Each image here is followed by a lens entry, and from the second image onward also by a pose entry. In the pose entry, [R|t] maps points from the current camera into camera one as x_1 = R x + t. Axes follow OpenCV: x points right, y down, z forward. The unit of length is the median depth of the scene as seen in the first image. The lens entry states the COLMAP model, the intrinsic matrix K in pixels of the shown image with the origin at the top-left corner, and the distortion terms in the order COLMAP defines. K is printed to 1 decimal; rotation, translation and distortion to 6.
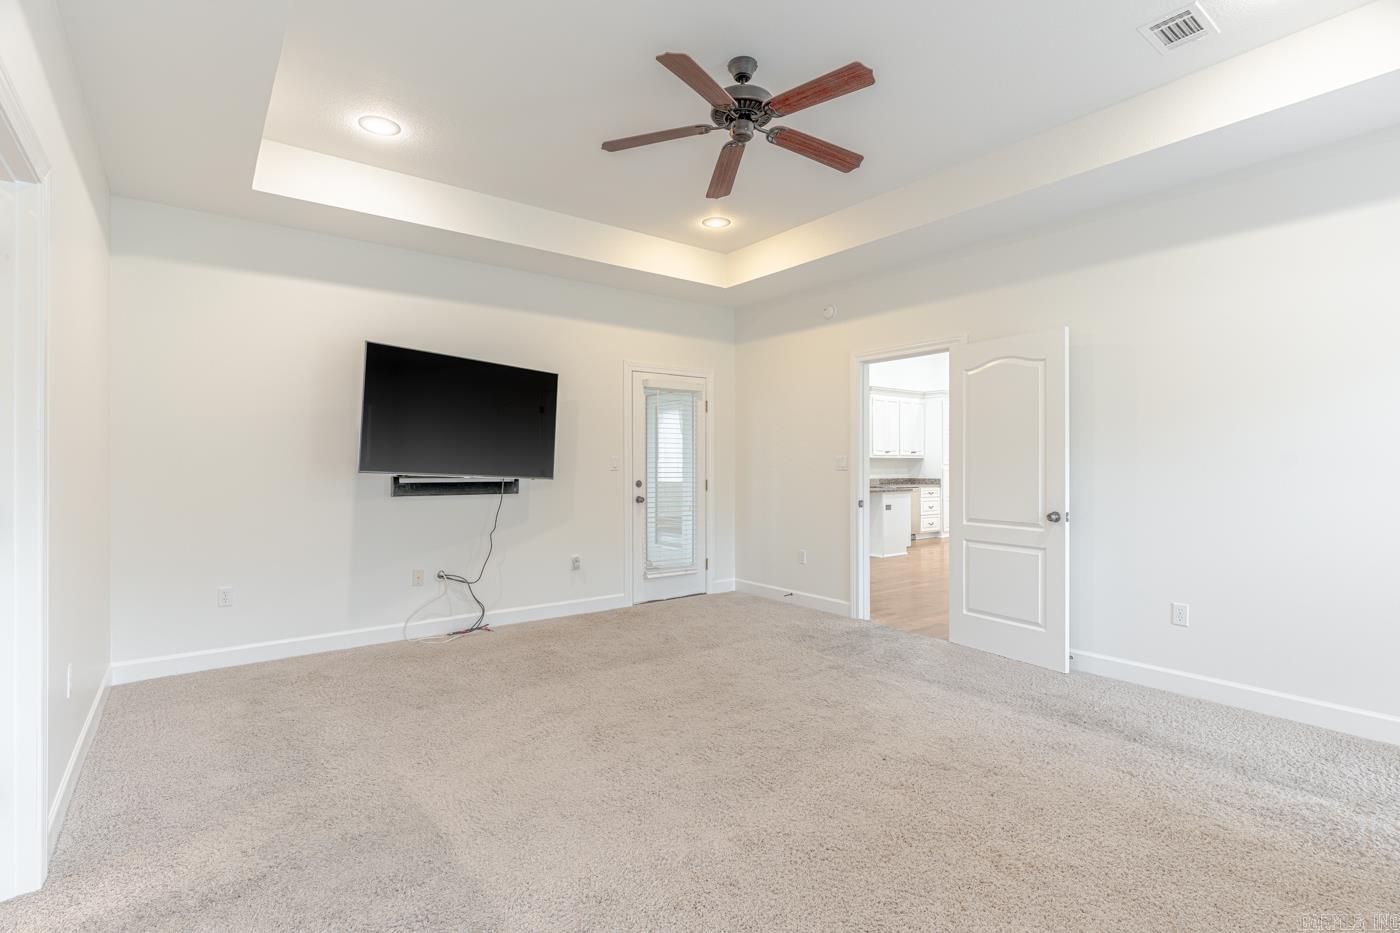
lens RADIAL K [[667.4, 0, 694.6], [0, 667.4, 460.6], [0, 0, 1]] dist [0.002236, 0.000745]
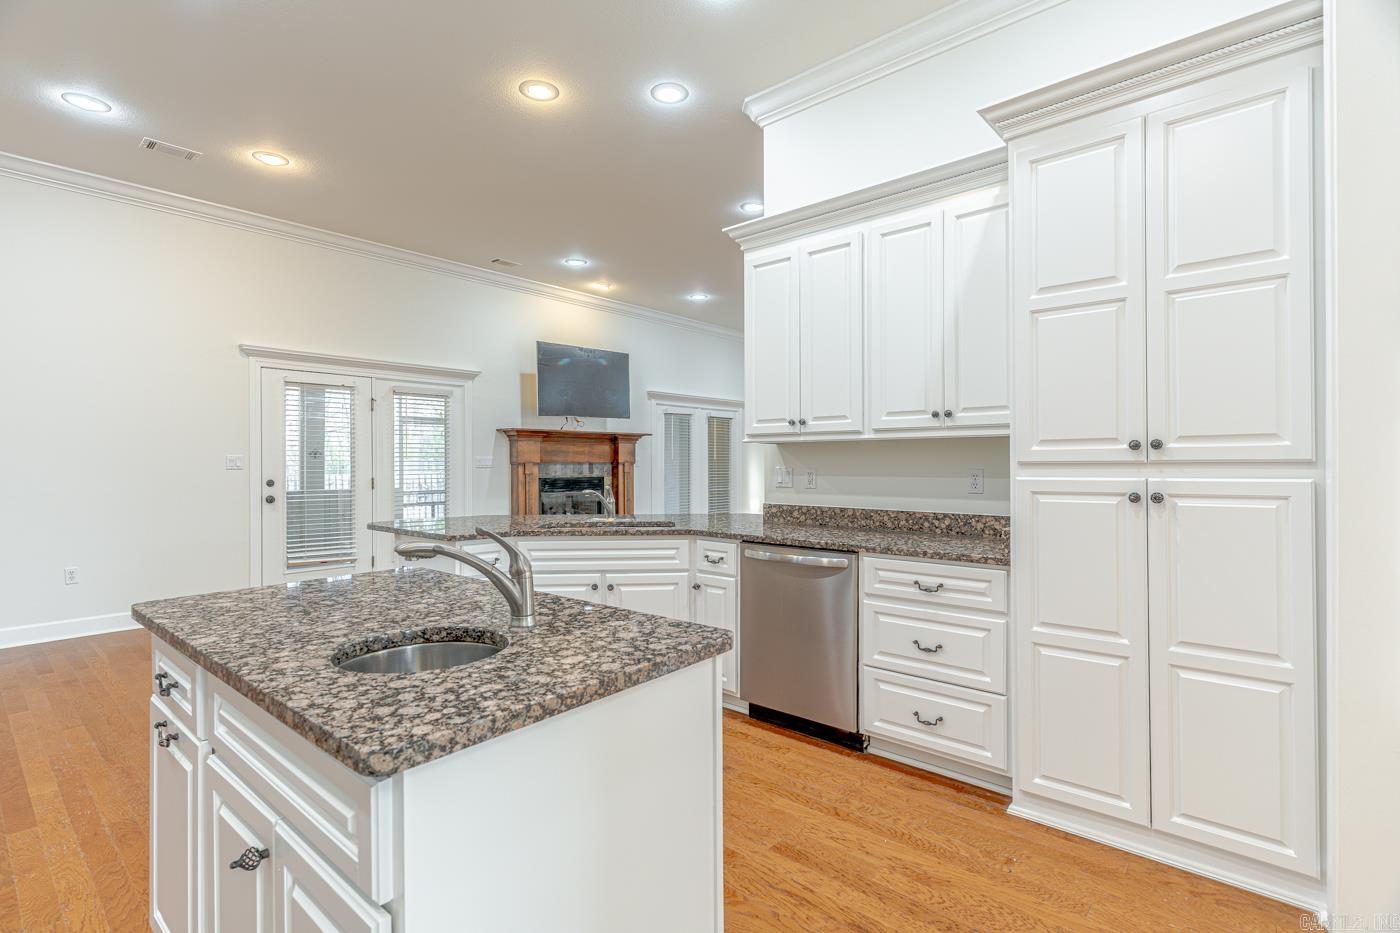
lens RADIAL K [[667.4, 0, 694.6], [0, 667.4, 460.6], [0, 0, 1]] dist [0.002236, 0.000745]
pose [[0.191326, -0.003349, -0.981521, 0.559893], [0.007997, 0.999966, -0.001853, 0.004878], [0.981494, -0.007495, 0.191347, 0.866715]]
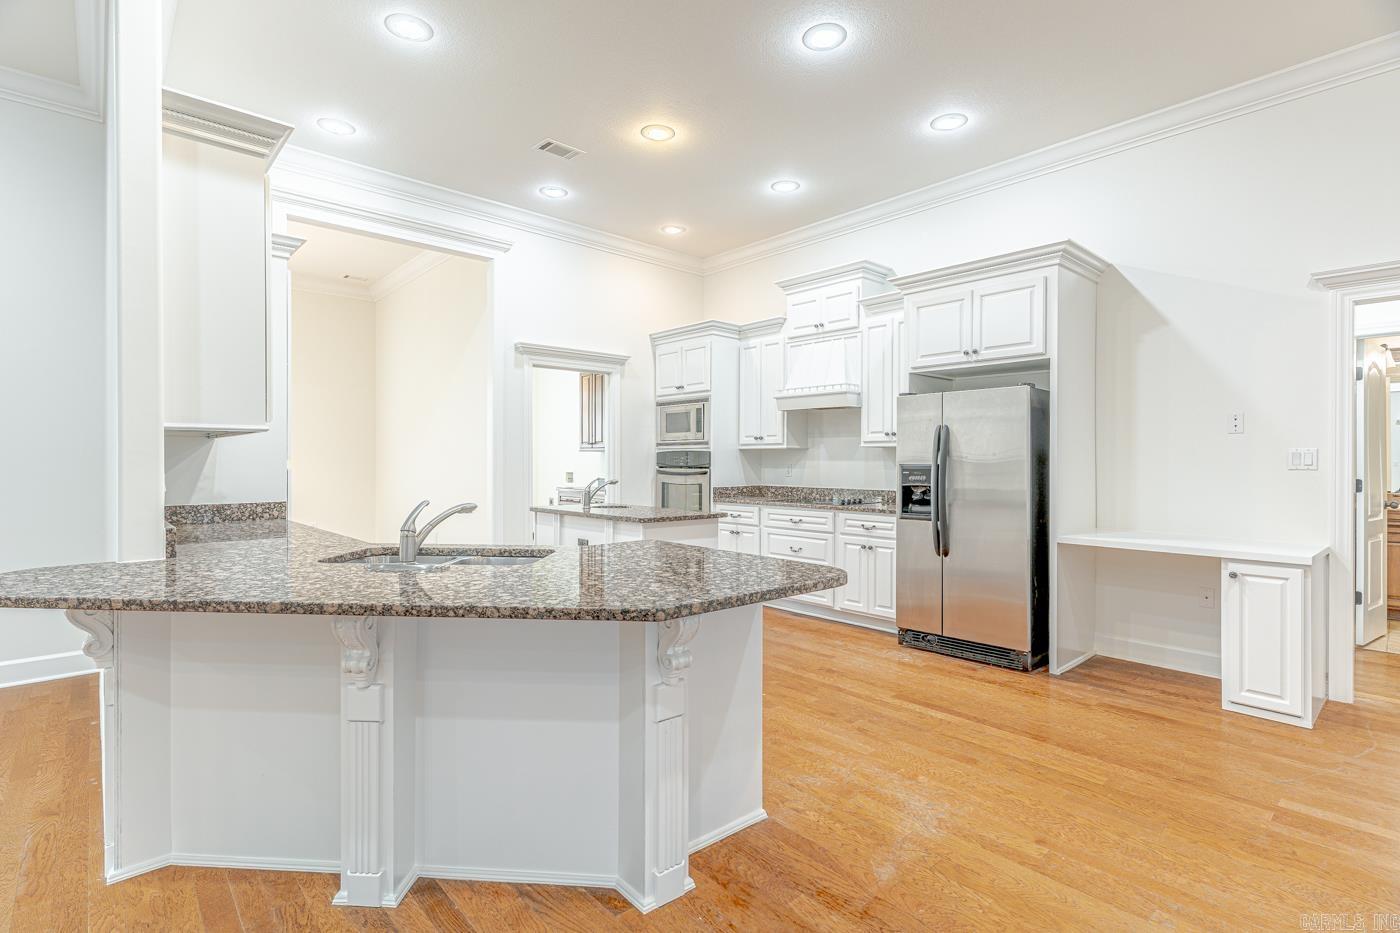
lens RADIAL K [[667.4, 0, 694.6], [0, 667.4, 460.6], [0, 0, 1]] dist [0.002236, 0.000745]
pose [[-0.080631, -0.001692, 0.996743, 0.016955], [-0.008333, 0.999965, 0.001024, 0.004381], [-0.996709, -0.008223, -0.080642, 0.825638]]
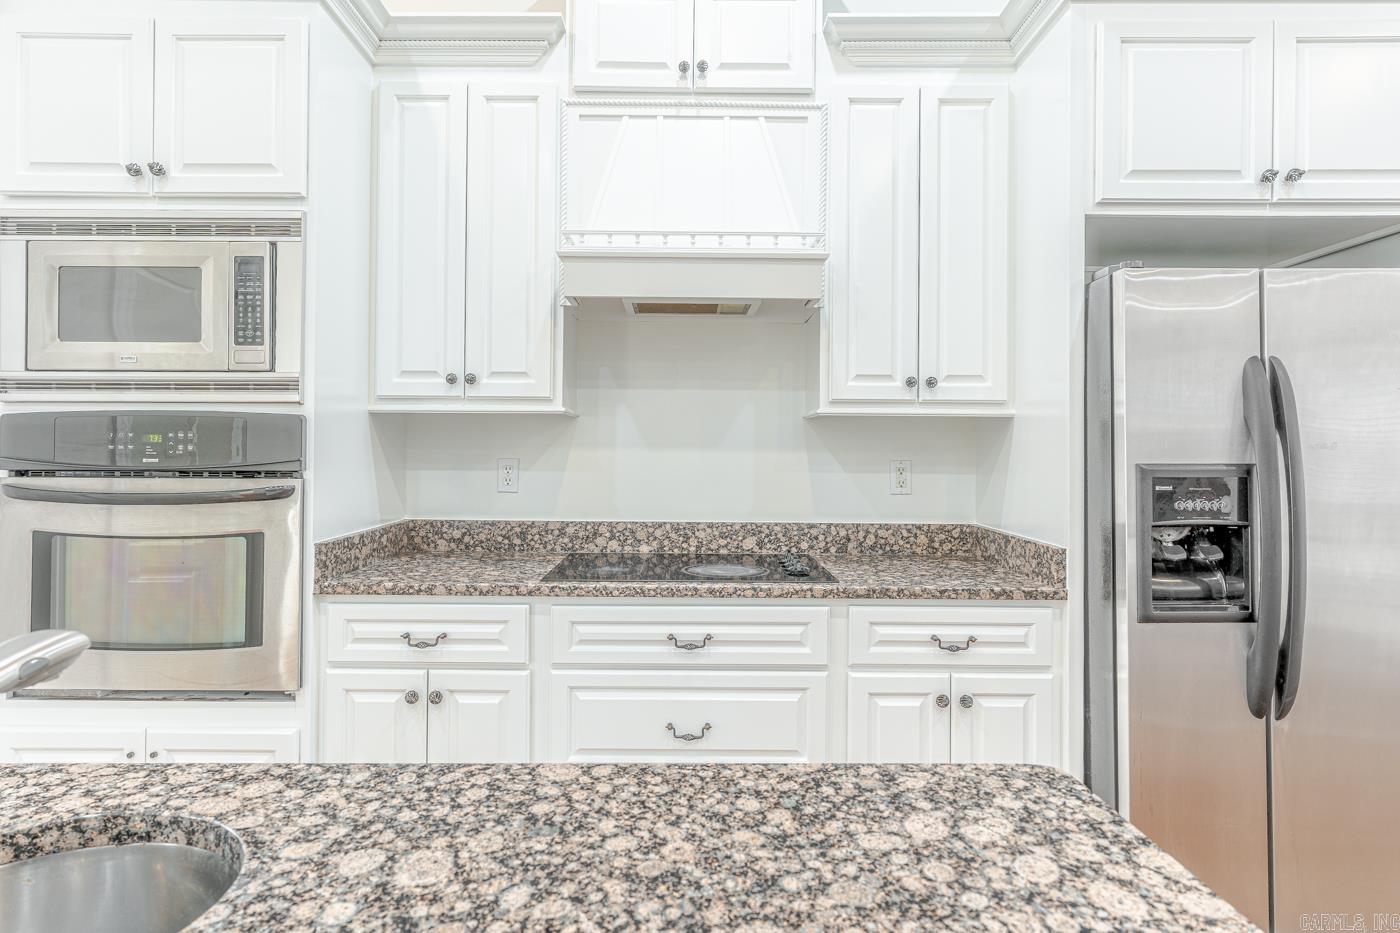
lens RADIAL K [[797.6, 0, 688.4], [0, 797.6, 442.3], [0, 0, 1]] dist [0.004664, 0.001157]
pose [[-0.790959, -0.001246, 0.611868, 0.375601], [-0.011225, 0.999859, -0.012474, 0.004714], [-0.611766, -0.016735, -0.790862, 0.858941]]
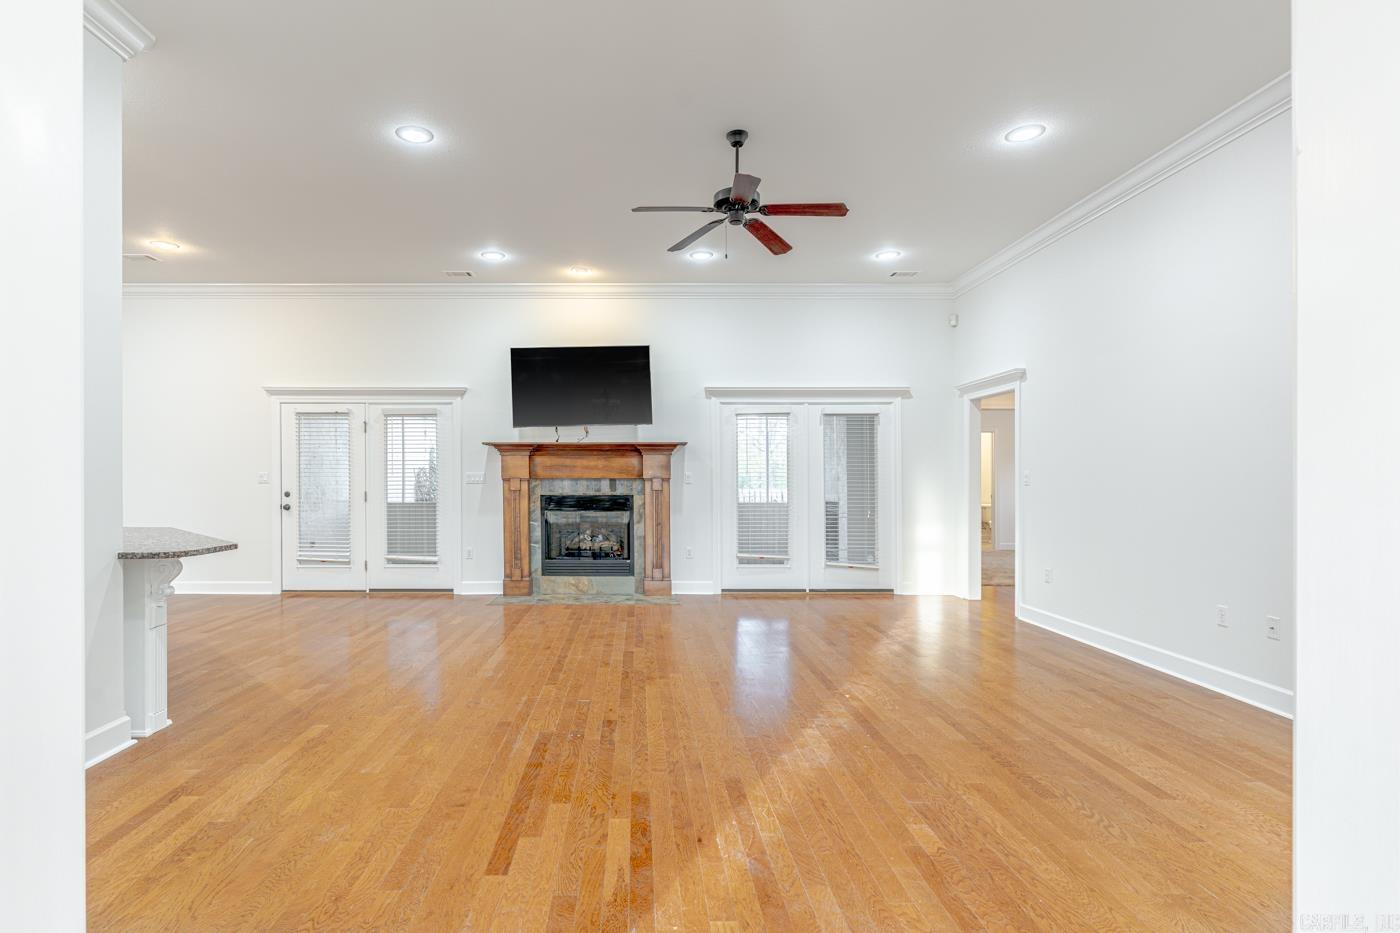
lens RADIAL K [[683.3, 0, 639.4], [0, 683.3, 482.9], [0, 0, 1]] dist [0.000824, 0.000406]
pose [[-0.607842, 0.004724, -0.794044, 0.314719], [0.004940, 0.999985, 0.002168, 0.007766], [0.794043, -0.002604, -0.607856, 1.316601]]
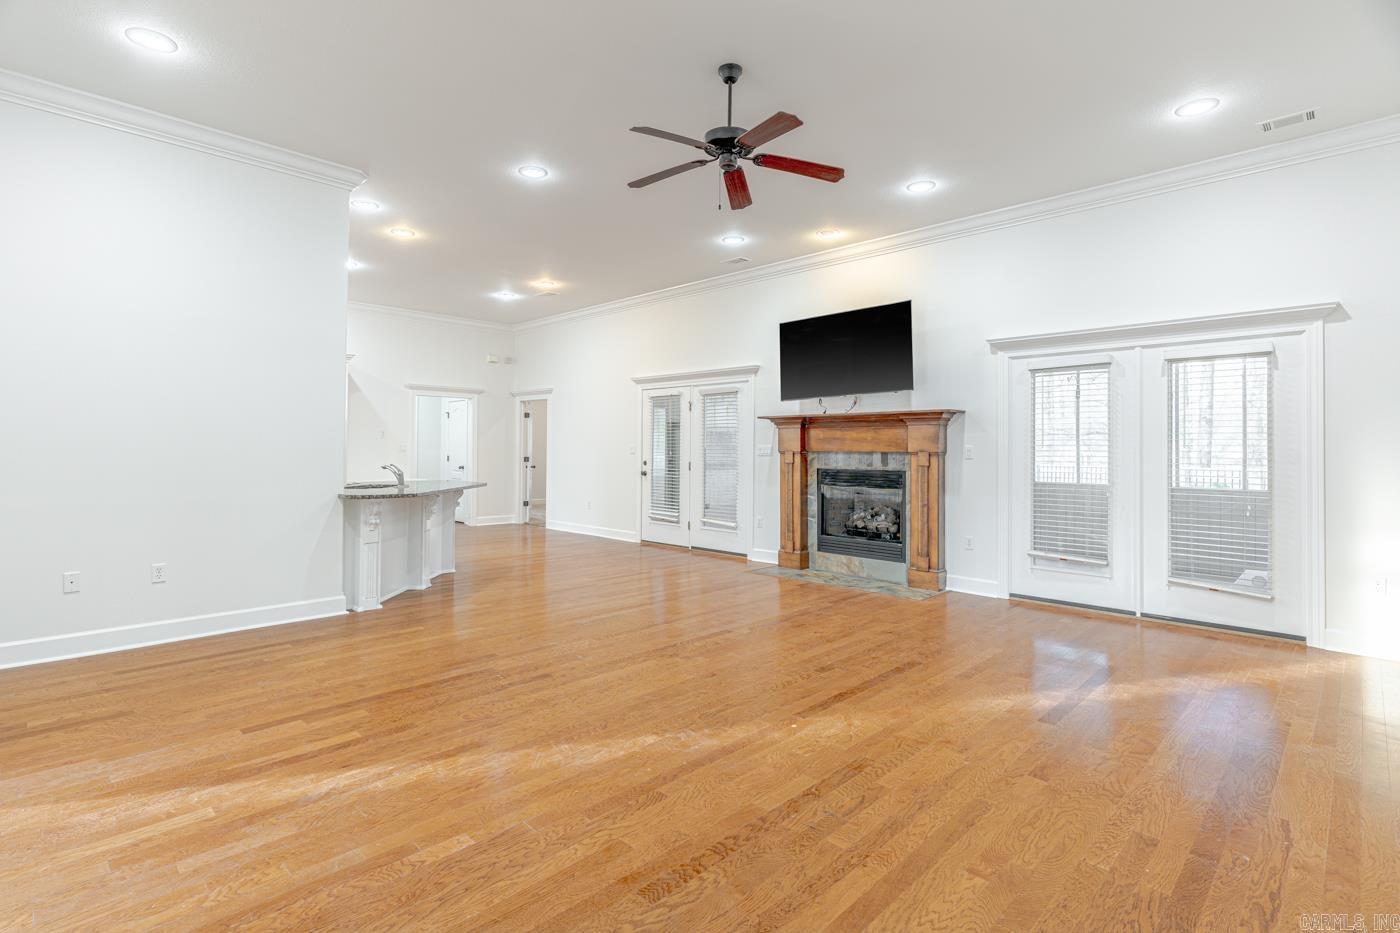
lens RADIAL K [[671.3, 0, 691.9], [0, 671.3, 450.6], [0, 0, 1]] dist [0.002781, 0.000618]
pose [[-0.990022, -0.007254, -0.140730, 0.055736], [-0.006494, 0.999962, -0.005863, 0.008087], [0.140767, -0.004890, -0.990031, 1.451712]]
